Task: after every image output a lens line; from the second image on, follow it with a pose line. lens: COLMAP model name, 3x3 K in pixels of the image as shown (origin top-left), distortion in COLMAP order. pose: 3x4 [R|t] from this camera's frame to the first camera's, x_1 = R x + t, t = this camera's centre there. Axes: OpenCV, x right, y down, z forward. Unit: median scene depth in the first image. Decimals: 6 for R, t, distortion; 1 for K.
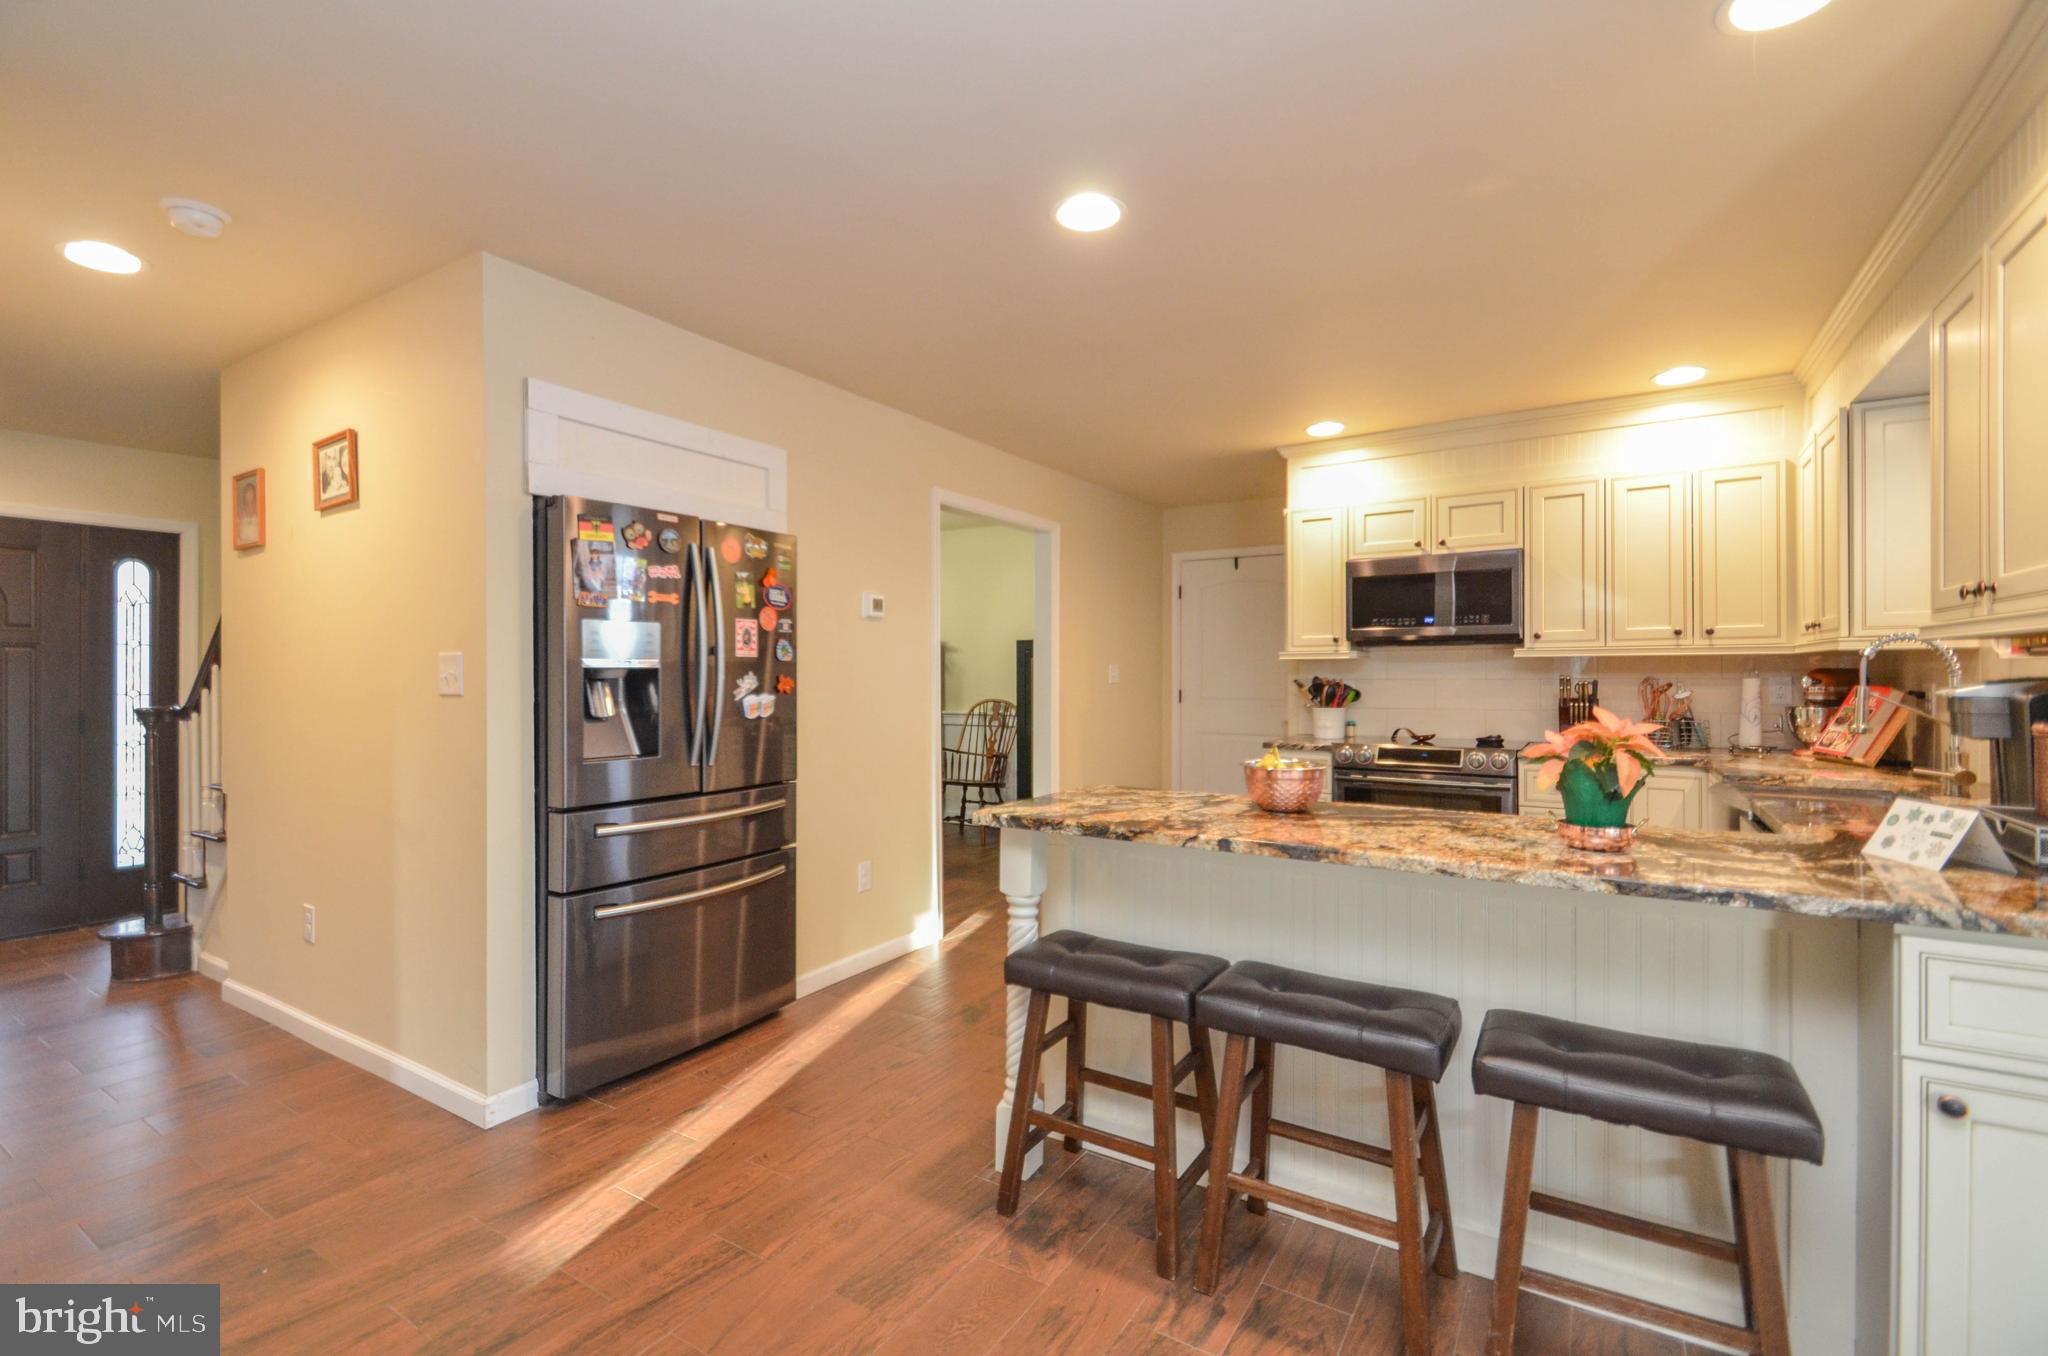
lens RADIAL K [[903.9, 0, 1019.8], [0, 903.9, 677.5], [0, 0, 1]] dist [0.015950, -0.003434]
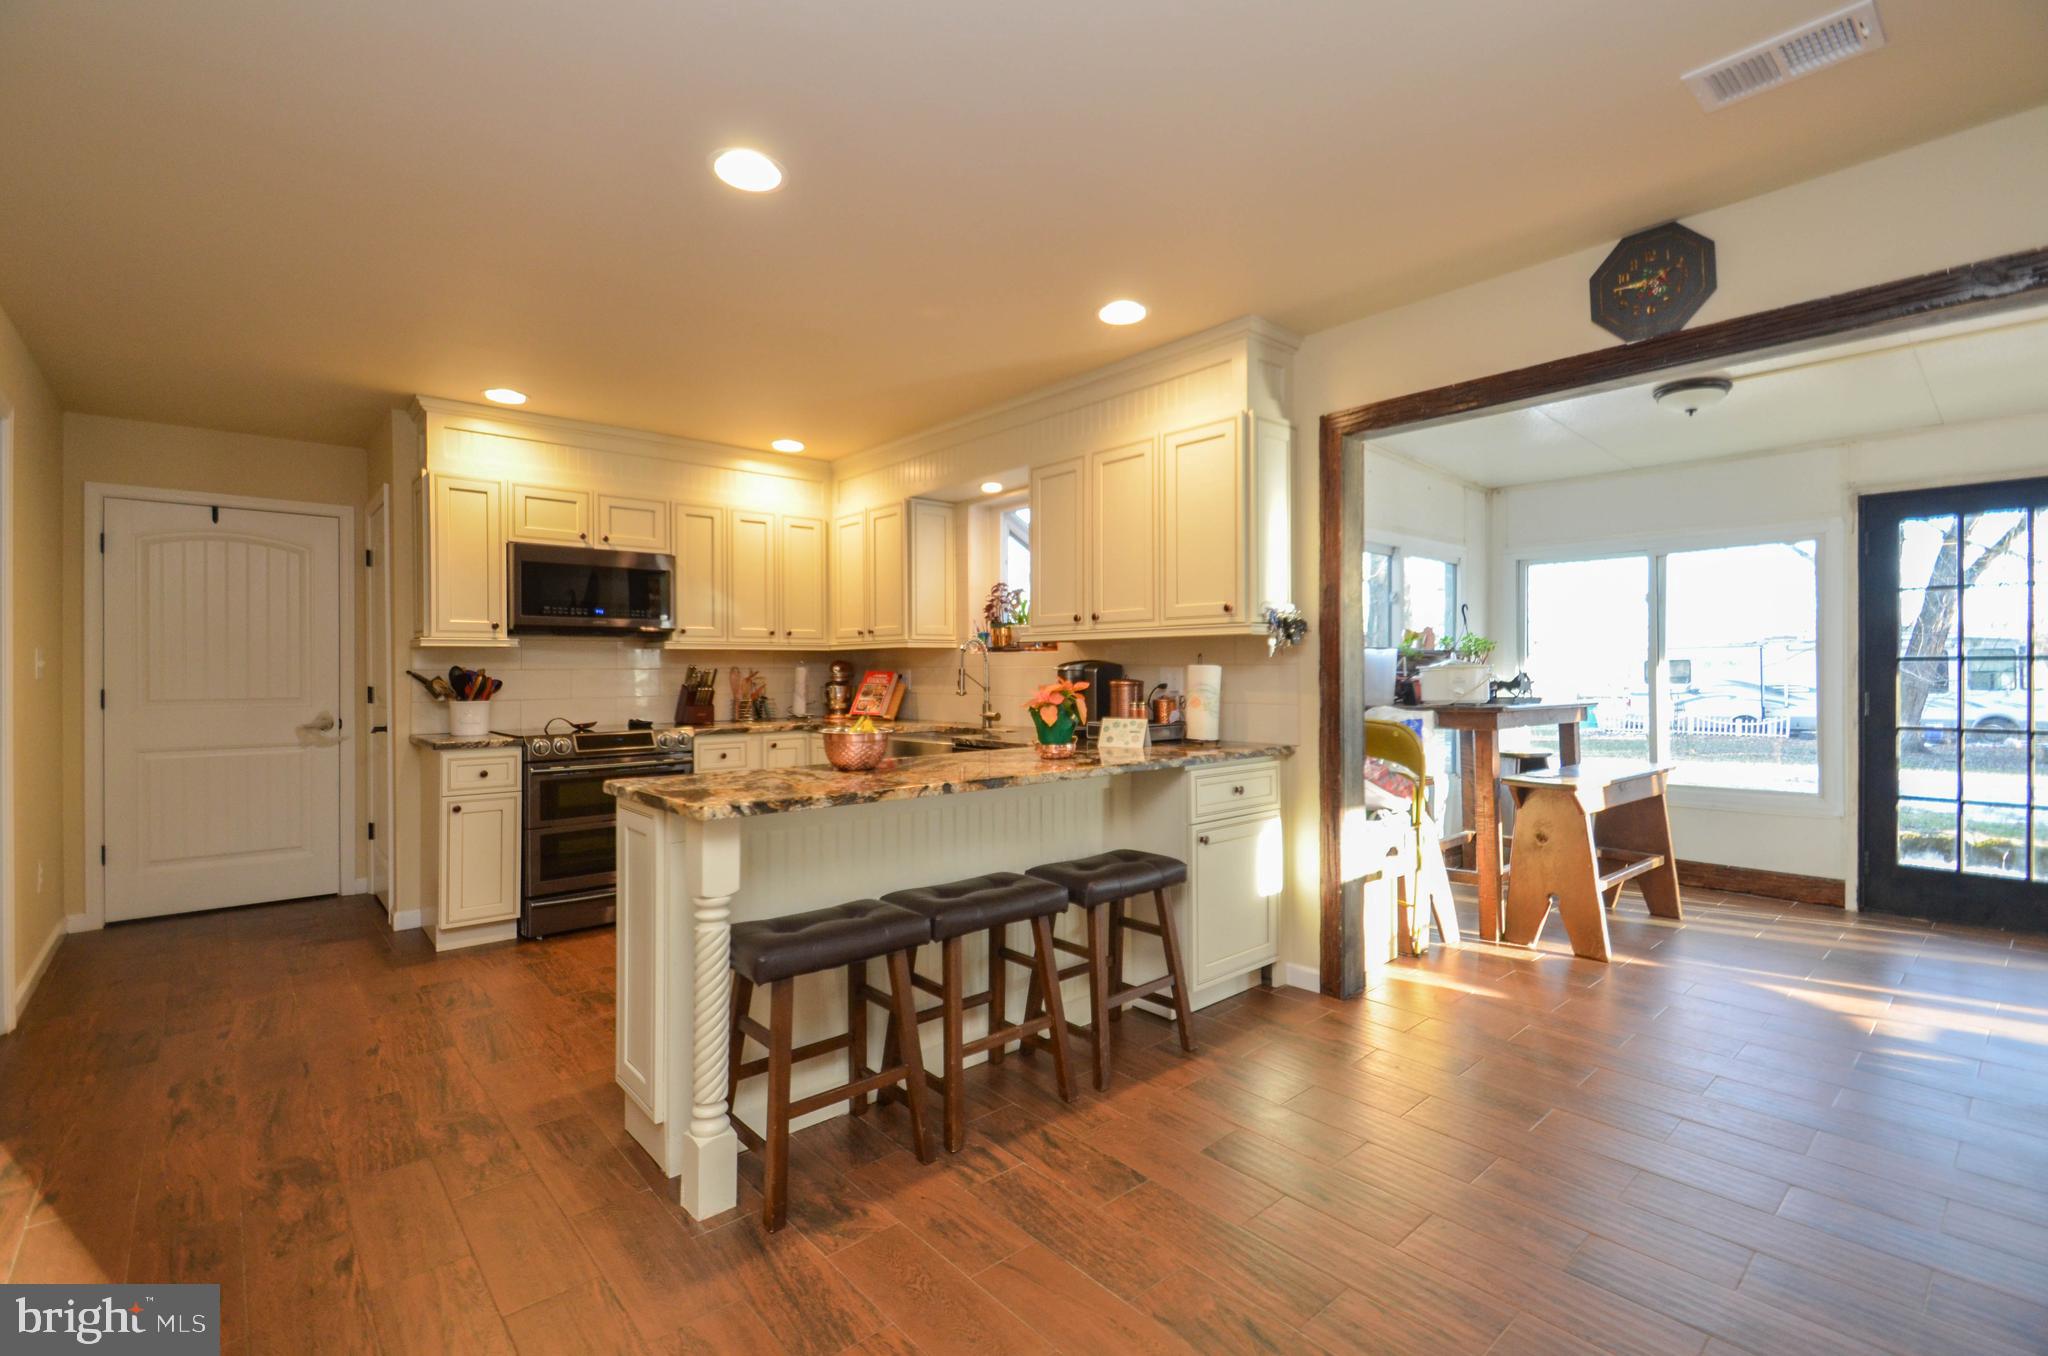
lens RADIAL K [[903.9, 0, 1031.3], [0, 903.9, 661.5], [0, 0, 1]] dist [0.015950, -0.003434]
pose [[0.282095, 0.009823, 0.959336, -0.429186], [0.009212, 0.999874, -0.012947, 0.012828], [-0.959342, 0.012490, 0.281969, 0.246125]]
